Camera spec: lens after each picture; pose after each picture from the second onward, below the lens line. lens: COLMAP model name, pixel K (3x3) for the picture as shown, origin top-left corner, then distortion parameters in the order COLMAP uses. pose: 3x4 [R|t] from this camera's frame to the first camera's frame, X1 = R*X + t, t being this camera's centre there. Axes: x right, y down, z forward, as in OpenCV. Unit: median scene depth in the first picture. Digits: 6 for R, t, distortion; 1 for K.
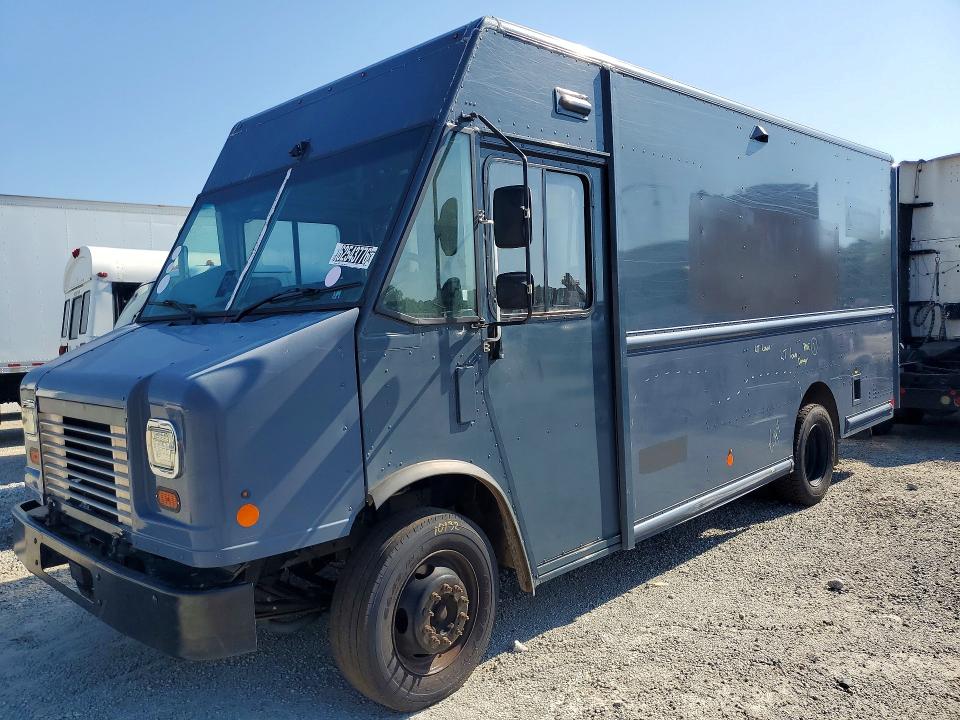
lens RADIAL K [[744.2, 0, 473.1], [0, 744.2, 364.2], [0, 0, 1]] dist [0.023606, 0.014322]
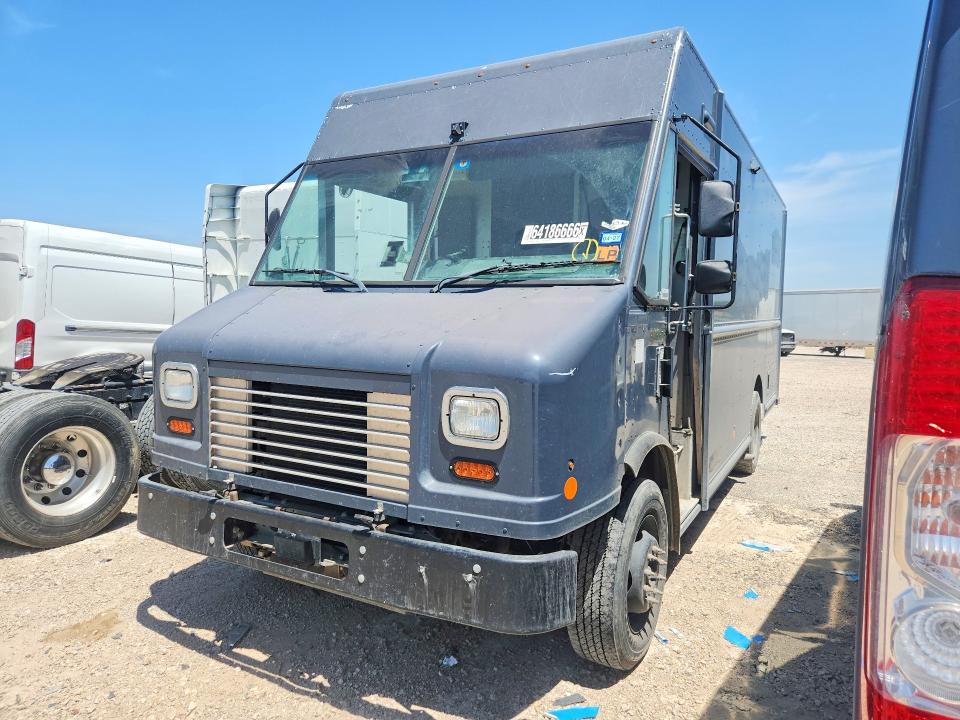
lens RADIAL K [[643.2, 0, 477.8], [0, 643.2, 358.2], [0, 0, 1]] dist [0.041712, -0.009839]
pose [[0.963169, 0.040308, 0.265857, -0.477923], [-0.042396, 0.999099, 0.002118, 0.026695], [-0.265532, -0.013312, 0.964010, 0.147349]]
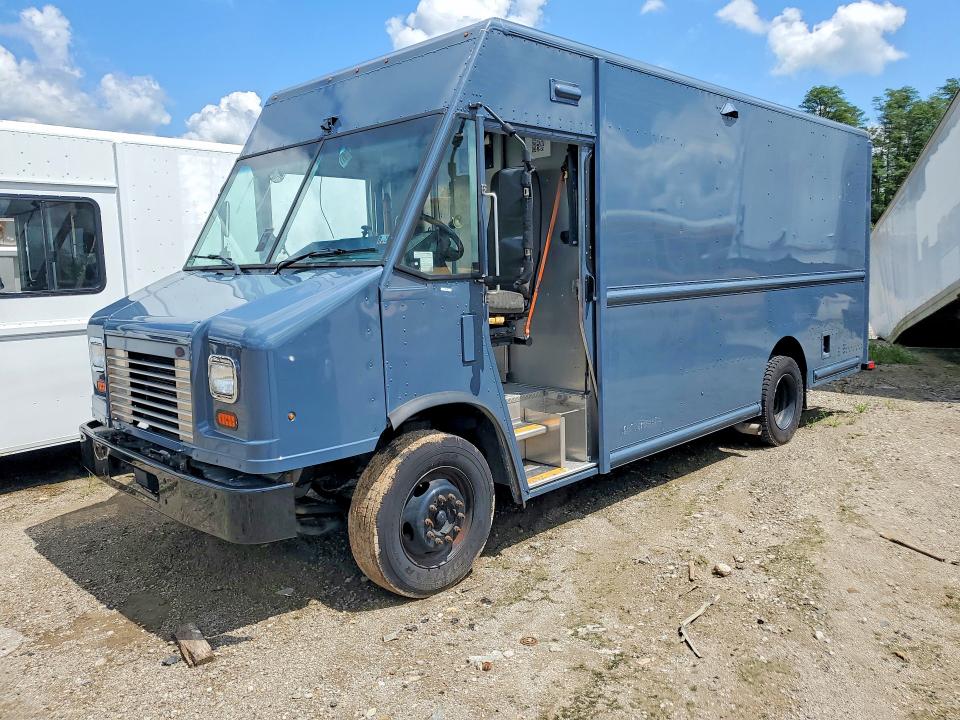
lens RADIAL K [[746.3, 0, 490.7], [0, 746.3, 341.7], [0, 0, 1]] dist [0.036537, -0.020676]
pose [[0.999756, 0.018297, 0.012375, 0.009769], [-0.018717, 0.999221, 0.034743, 0.002098], [-0.011729, -0.034966, 0.999320, -0.187248]]
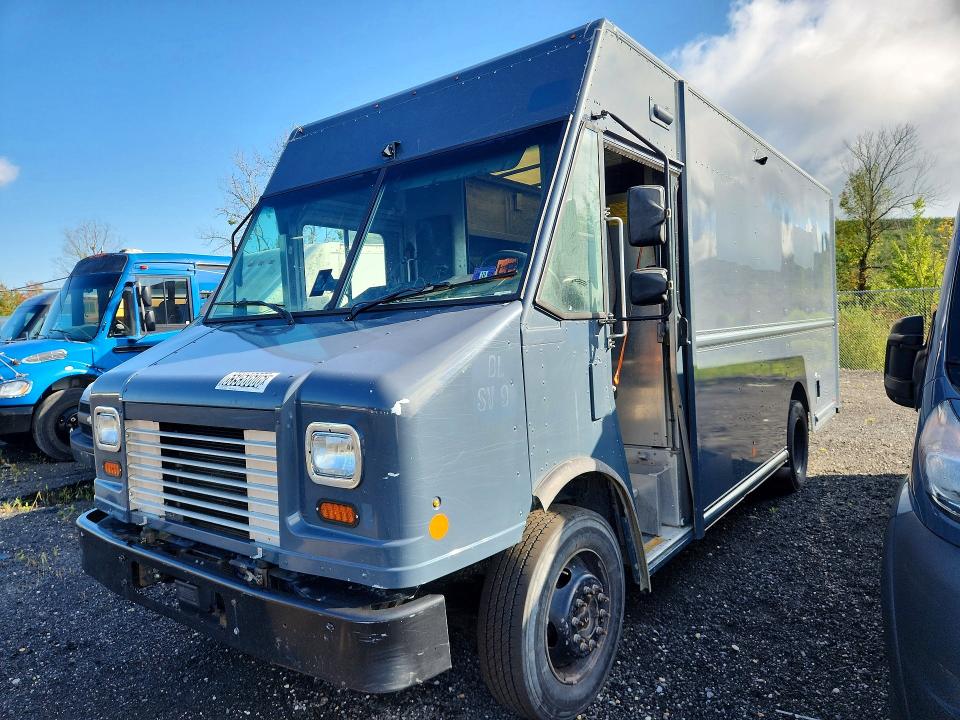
lens RADIAL K [[643.2, 0, 471.2], [0, 643.2, 352.8], [0, 0, 1]] dist [0.041712, -0.009839]
pose [[0.991801, -0.007739, 0.127556, -0.262240], [0.012405, 0.999281, -0.035830, 0.017143], [-0.127187, 0.037119, 0.991184, 0.154539]]
